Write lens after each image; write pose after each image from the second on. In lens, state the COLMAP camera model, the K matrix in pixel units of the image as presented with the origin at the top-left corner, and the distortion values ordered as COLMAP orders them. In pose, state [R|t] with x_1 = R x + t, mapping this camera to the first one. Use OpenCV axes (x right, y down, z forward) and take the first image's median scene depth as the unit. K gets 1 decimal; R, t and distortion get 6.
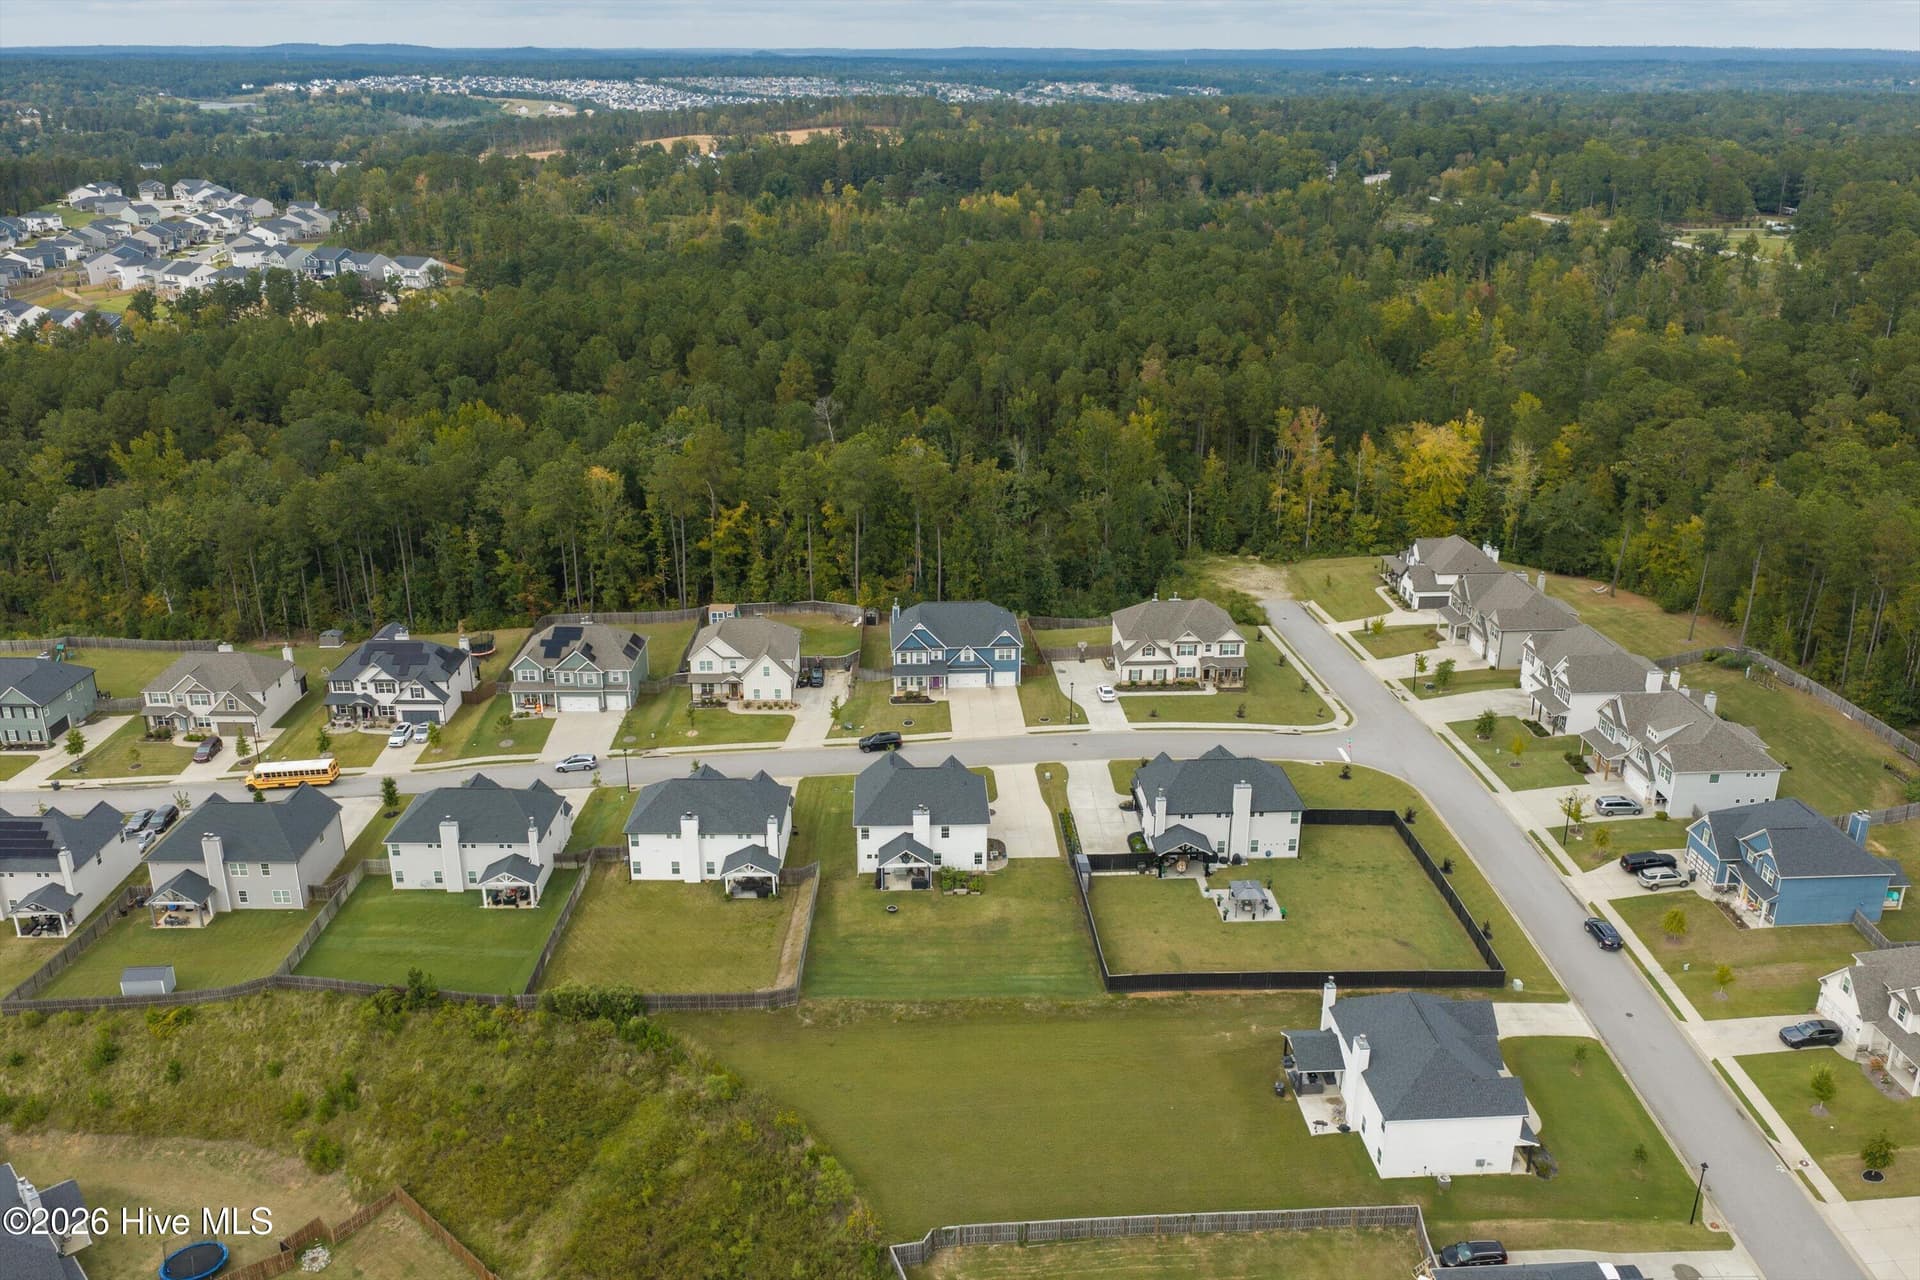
lens RADIAL K [[1582.9, 0, 960.0], [0, 1582.9, 640.0], [0, 0, 1]] dist [-0.006243, -0.002239]
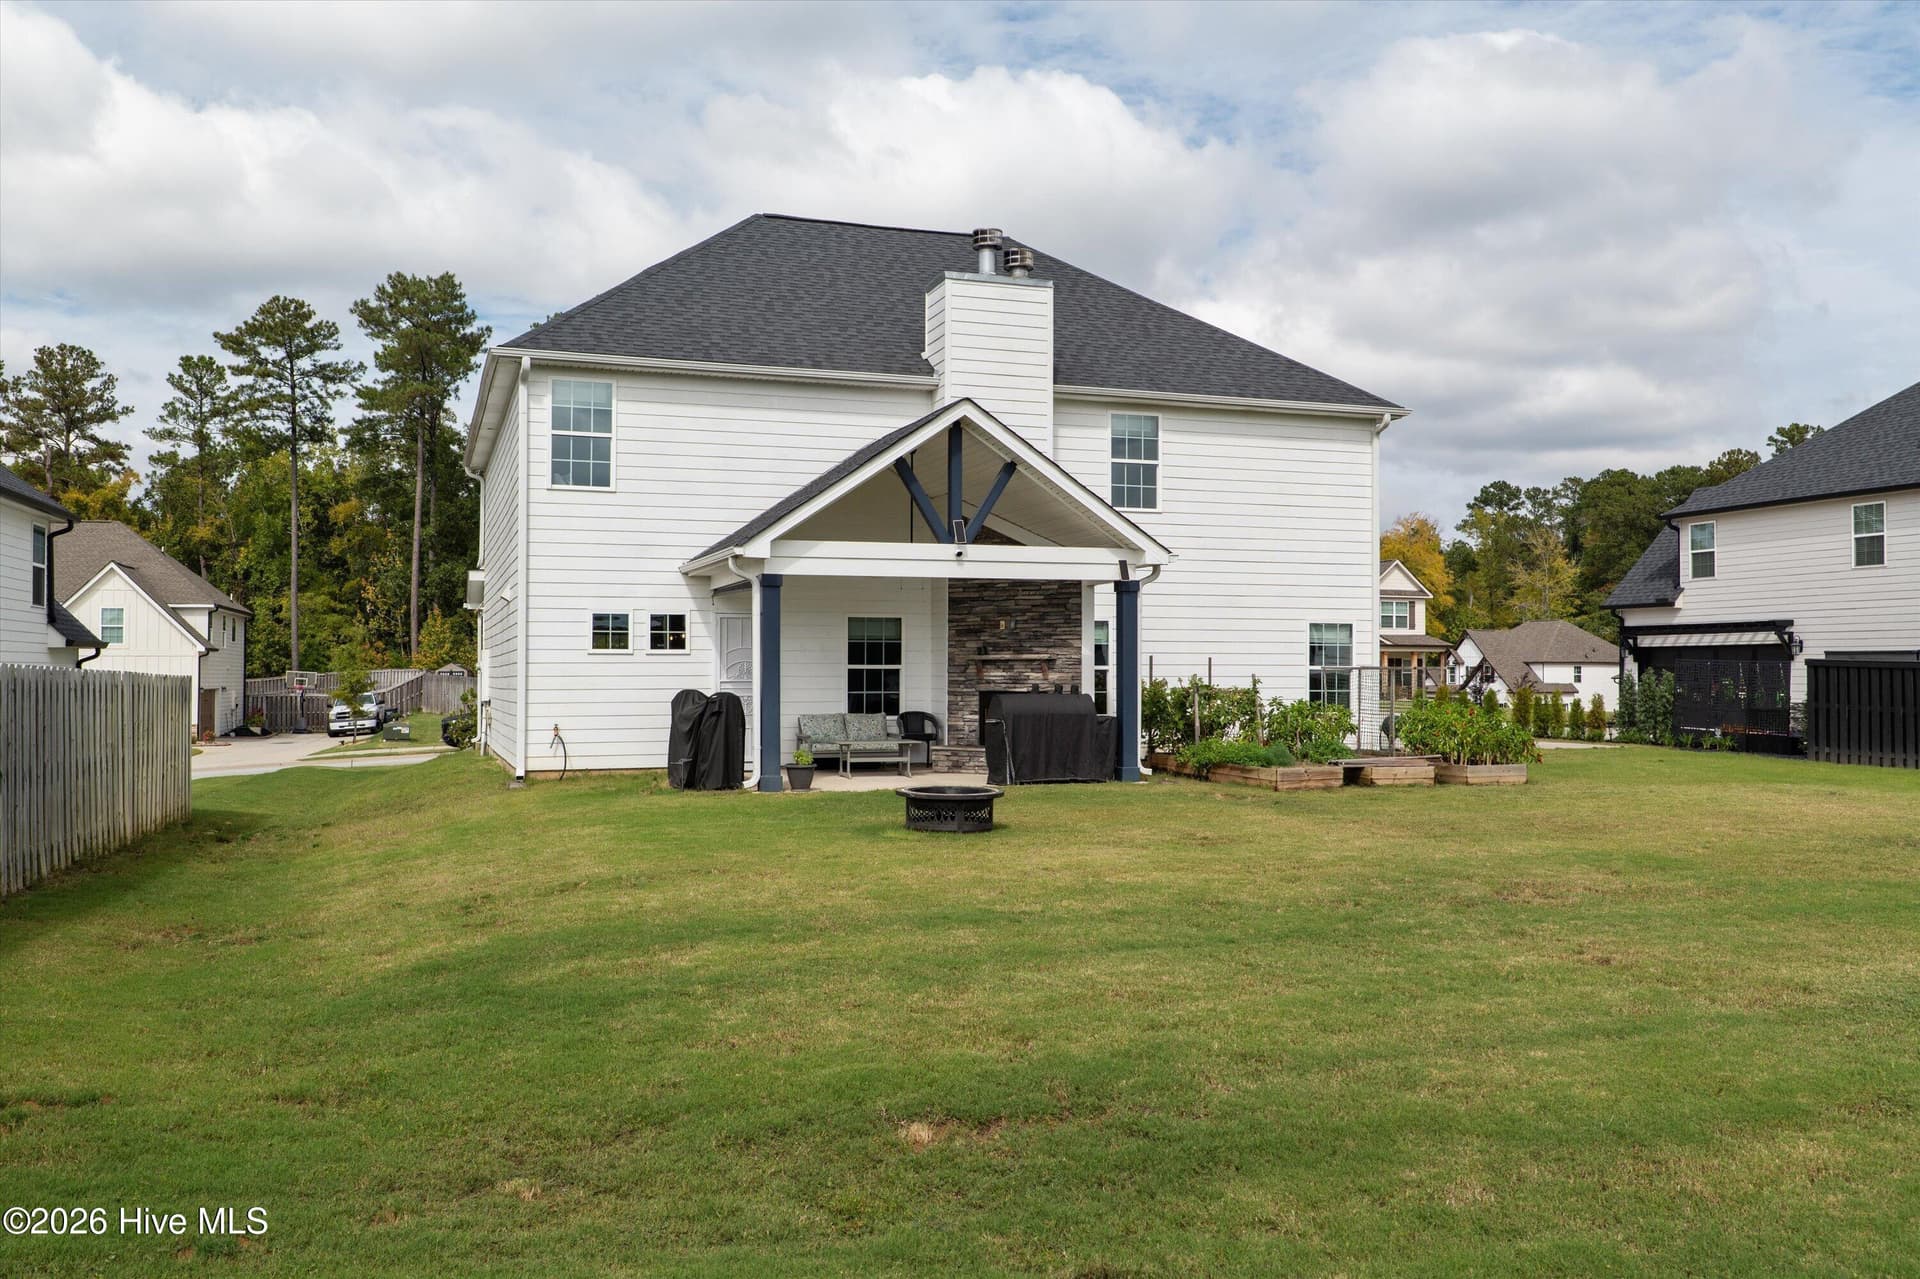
lens RADIAL K [[1582.9, 0, 960.0], [0, 1582.9, 639.5], [0, 0, 1]] dist [-0.006243, -0.002239]
pose [[0.959095, 0.007210, 0.282991, -0.052202], [0.099130, 0.927824, -0.359606, 0.147021], [-0.265159, 0.372949, 0.889157, 0.686559]]
